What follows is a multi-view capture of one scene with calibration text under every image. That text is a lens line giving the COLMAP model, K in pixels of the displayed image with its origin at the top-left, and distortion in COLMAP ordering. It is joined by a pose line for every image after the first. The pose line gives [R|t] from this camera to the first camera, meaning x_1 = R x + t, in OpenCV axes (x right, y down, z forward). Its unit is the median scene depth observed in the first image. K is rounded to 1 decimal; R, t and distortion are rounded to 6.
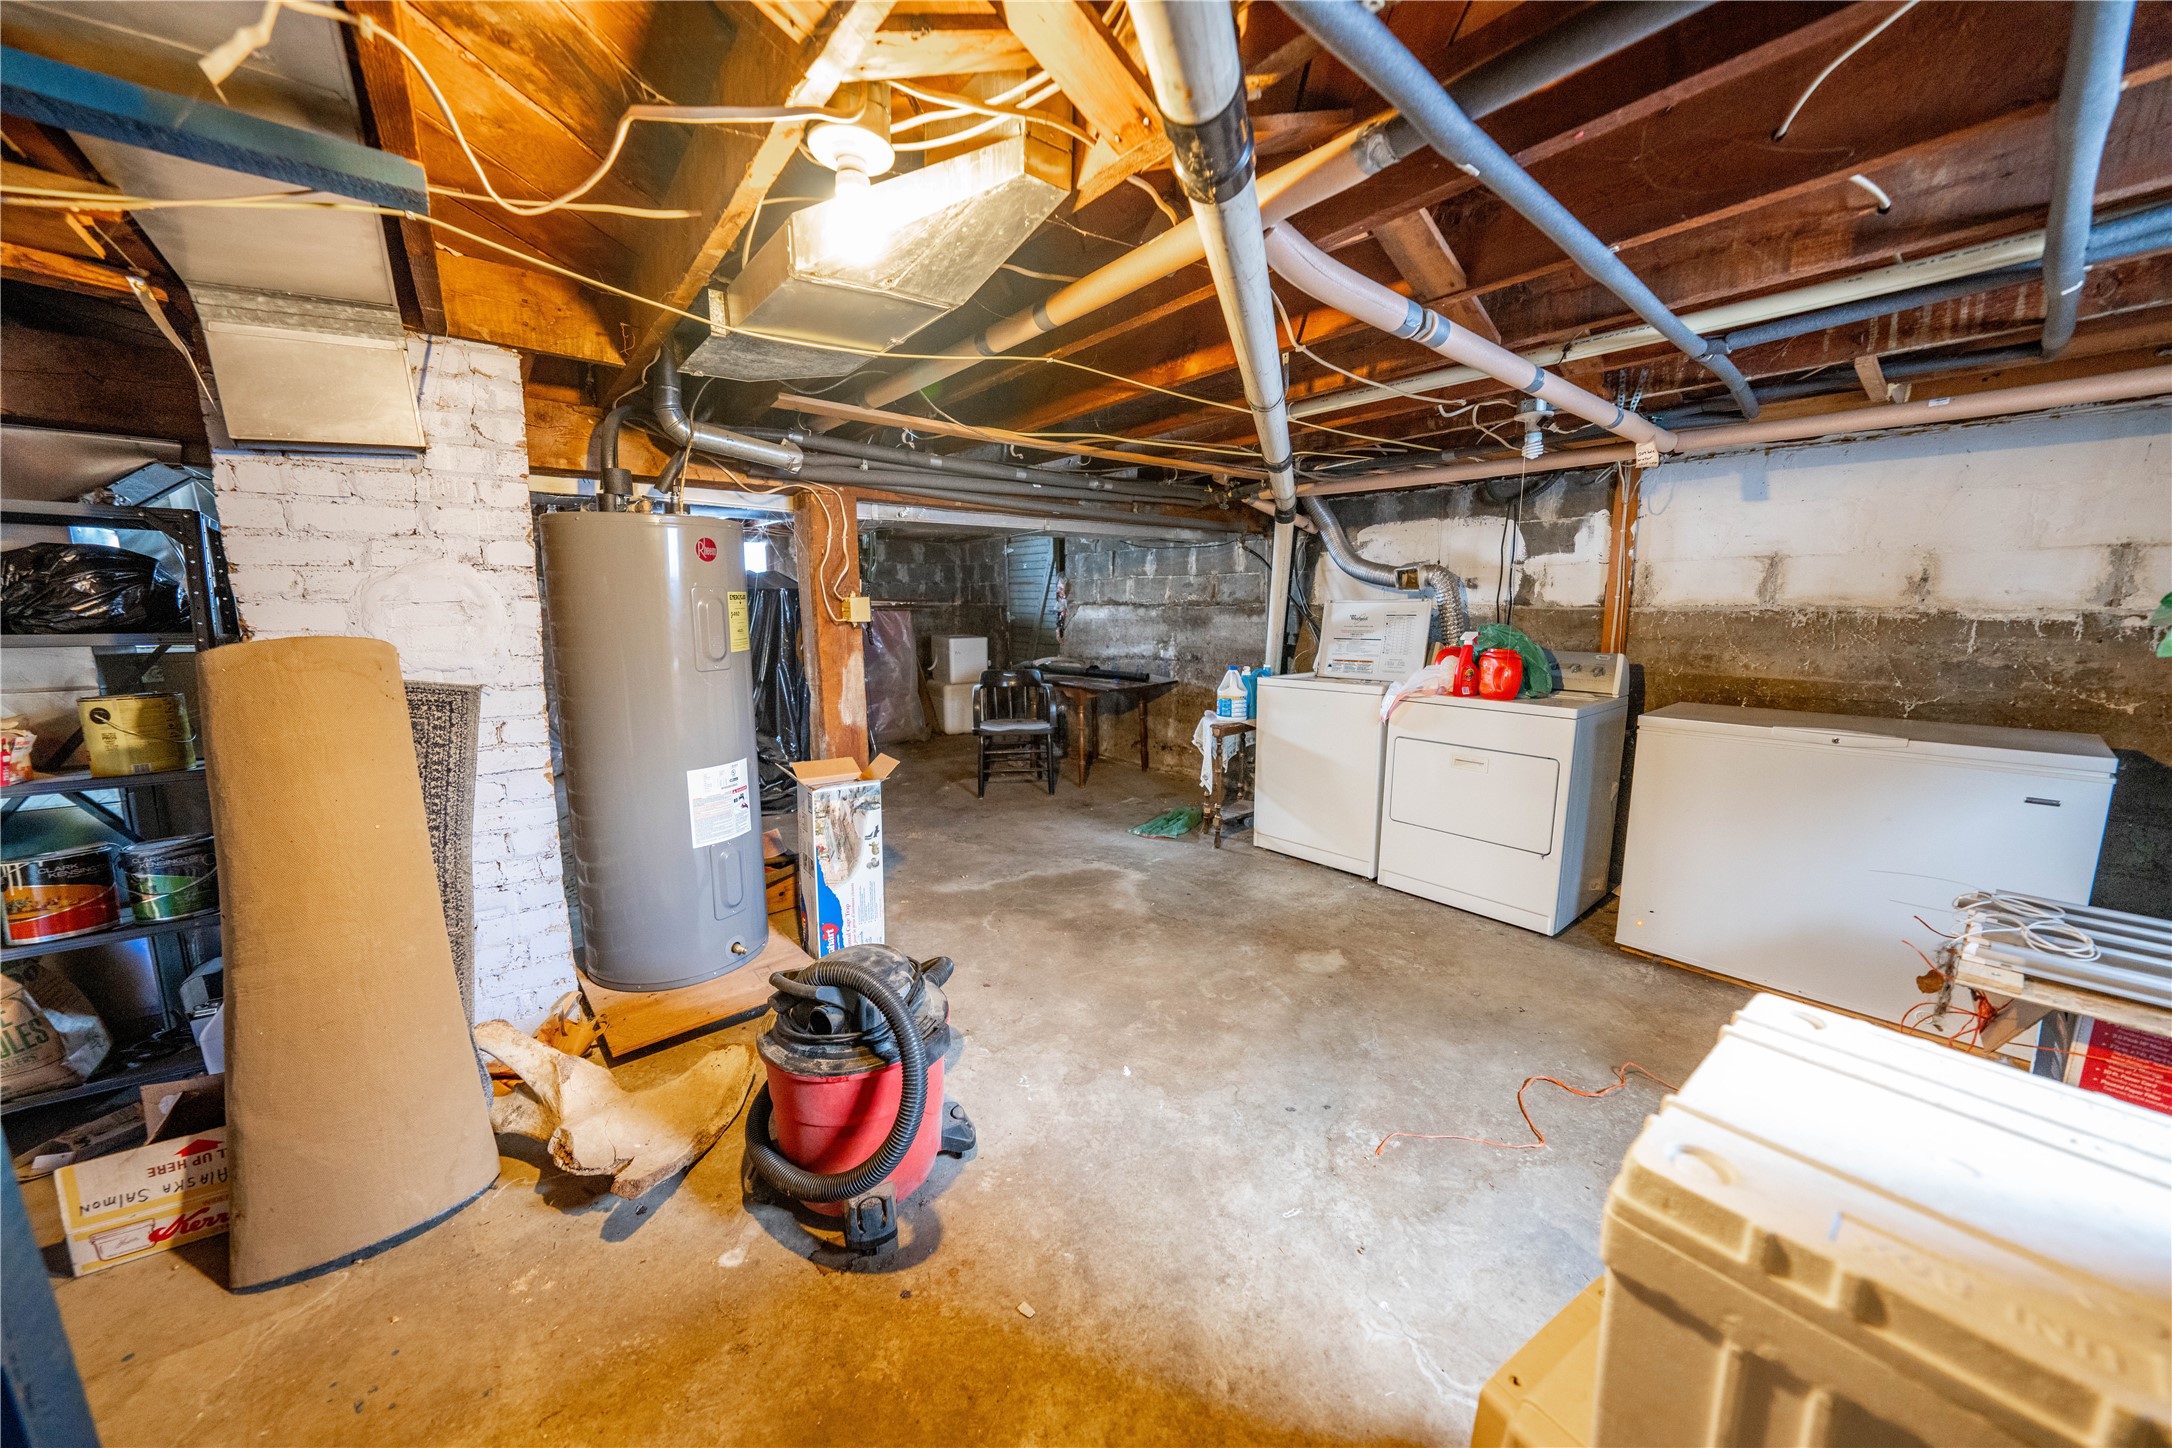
lens RADIAL K [[759.8, 0, 1082.8], [0, 759.8, 718.6], [0, 0, 1]] dist [-0.028330, 0.006179]
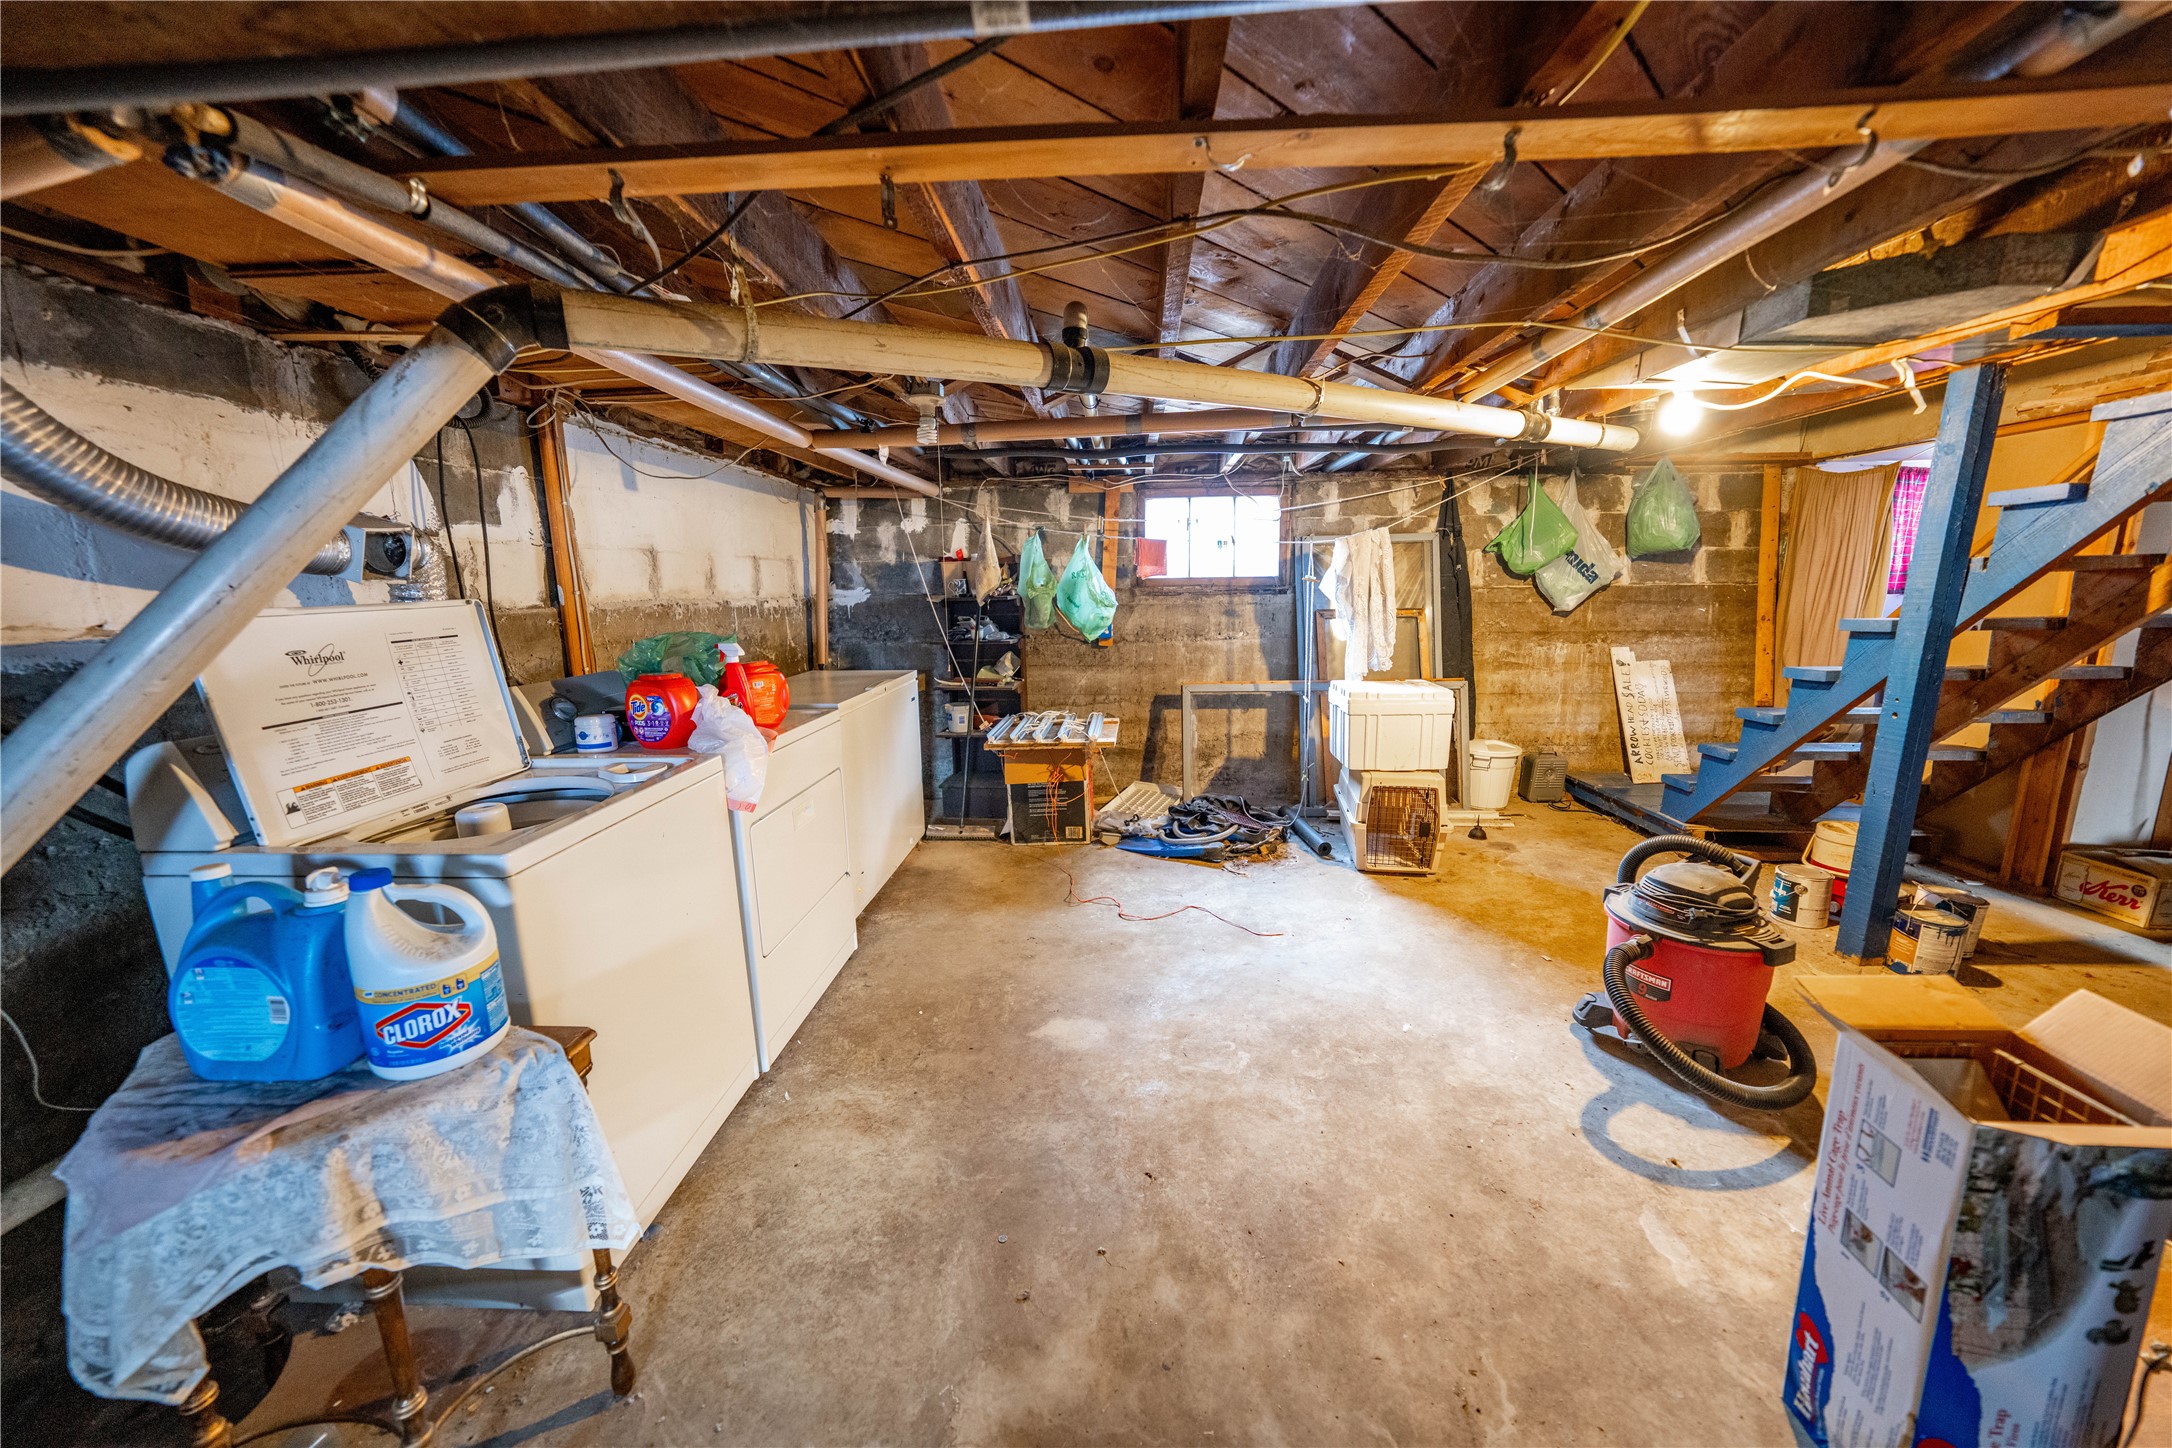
lens RADIAL K [[759.8, 0, 1082.8], [0, 759.8, 718.6], [0, 0, 1]] dist [-0.028330, 0.006179]
pose [[-0.741978, -0.105550, 0.662063, -0.183956], [0.119417, 0.950929, 0.285435, -0.216460], [-0.659703, 0.290848, -0.692964, 1.348984]]
